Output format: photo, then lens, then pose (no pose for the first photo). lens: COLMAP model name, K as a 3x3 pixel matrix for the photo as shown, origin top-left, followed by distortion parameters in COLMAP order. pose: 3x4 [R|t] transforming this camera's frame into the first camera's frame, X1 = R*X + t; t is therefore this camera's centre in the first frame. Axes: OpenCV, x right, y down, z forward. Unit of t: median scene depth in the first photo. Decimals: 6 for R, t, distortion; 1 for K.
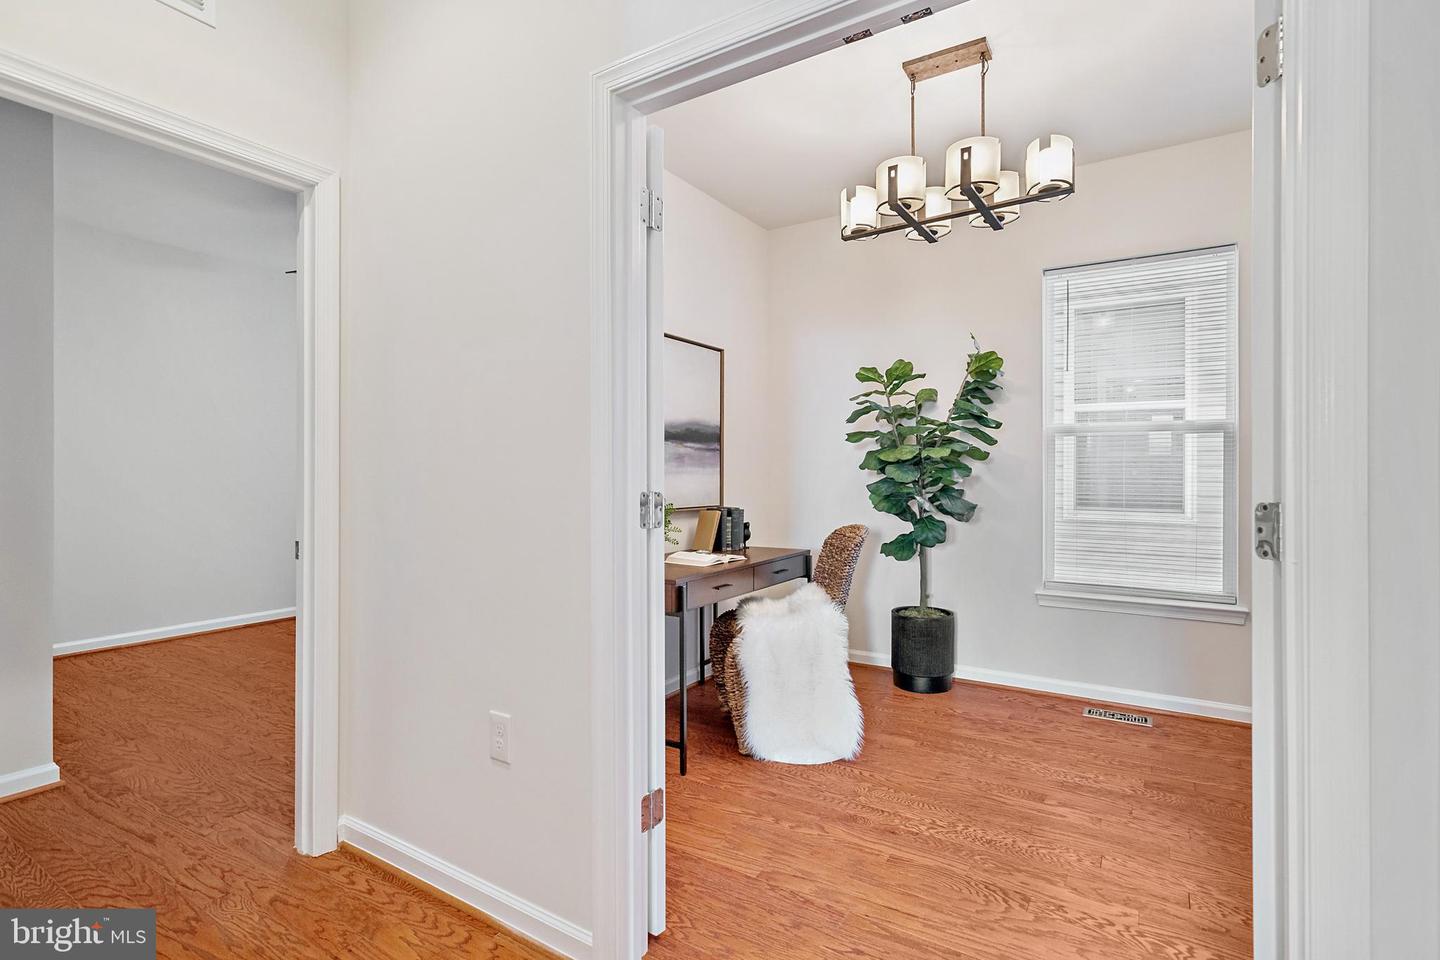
lens RADIAL K [[702.6, 0, 720.8], [0, 702.6, 450.6], [0, 0, 1]] dist [-0.003860, 0.010156]
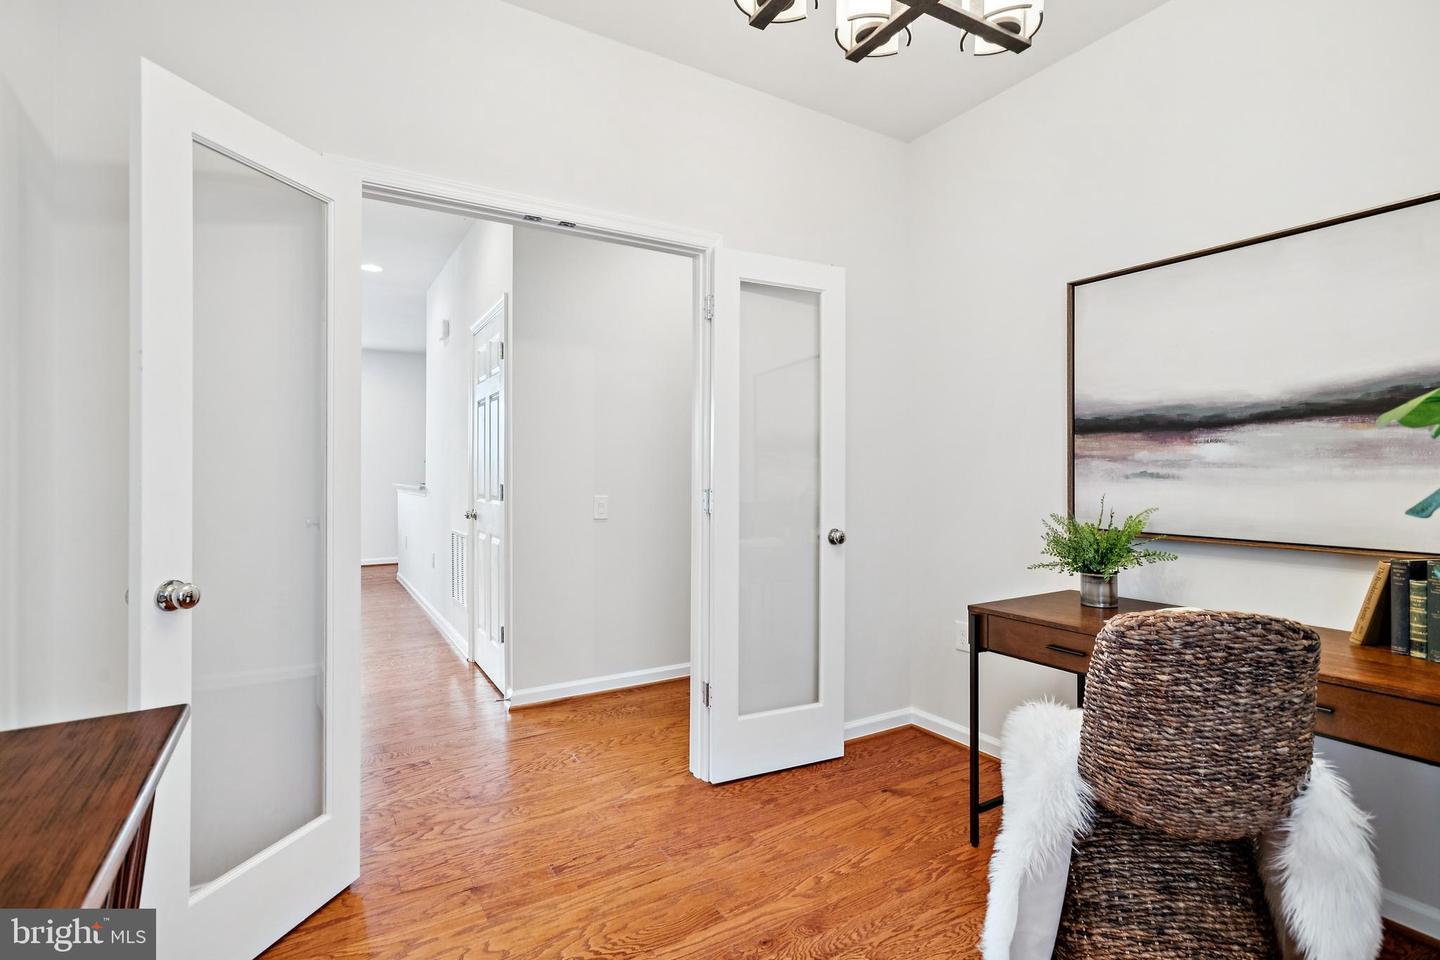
lens RADIAL K [[702.6, 0, 720.8], [0, 702.6, 450.6], [0, 0, 1]] dist [-0.003860, 0.010156]
pose [[-0.451343, -0.032559, -0.891757, 0.614097], [0.025261, 0.998467, -0.049240, 0.025038], [0.891993, -0.044750, -0.449829, 0.835835]]
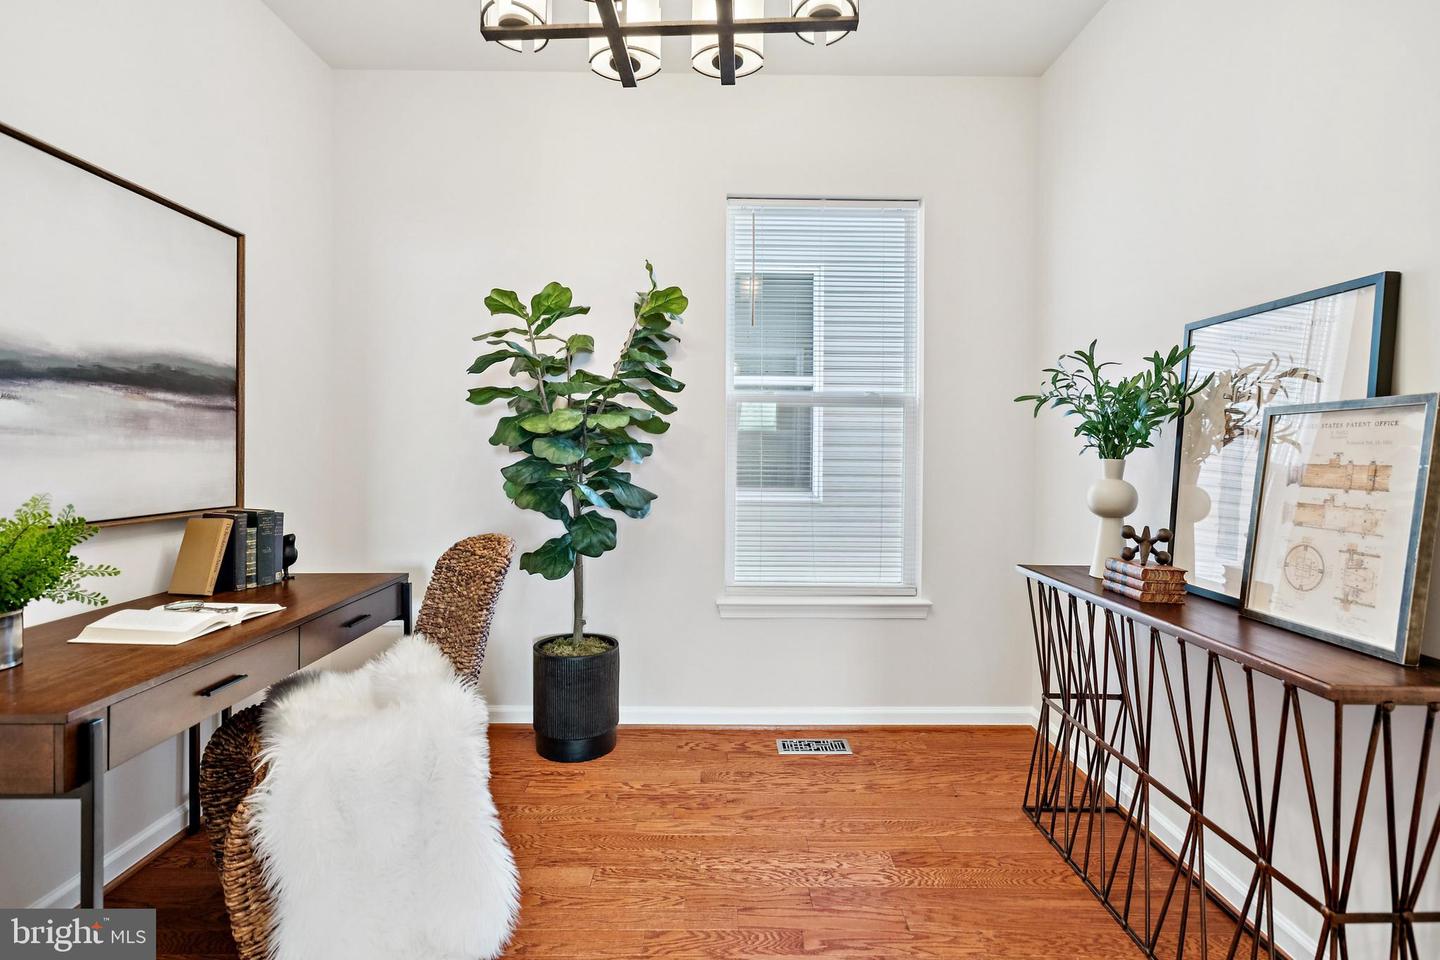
lens RADIAL K [[702.0, 0, 722.5], [0, 702.0, 457.0], [0, 0, 1]] dist [-0.023381, 0.022390]
pose [[0.840290, -0.001852, 0.542133, 0.026238], [-0.021427, 0.999099, 0.036624, 0.009780], [-0.541713, -0.042391, 0.839494, 0.341734]]
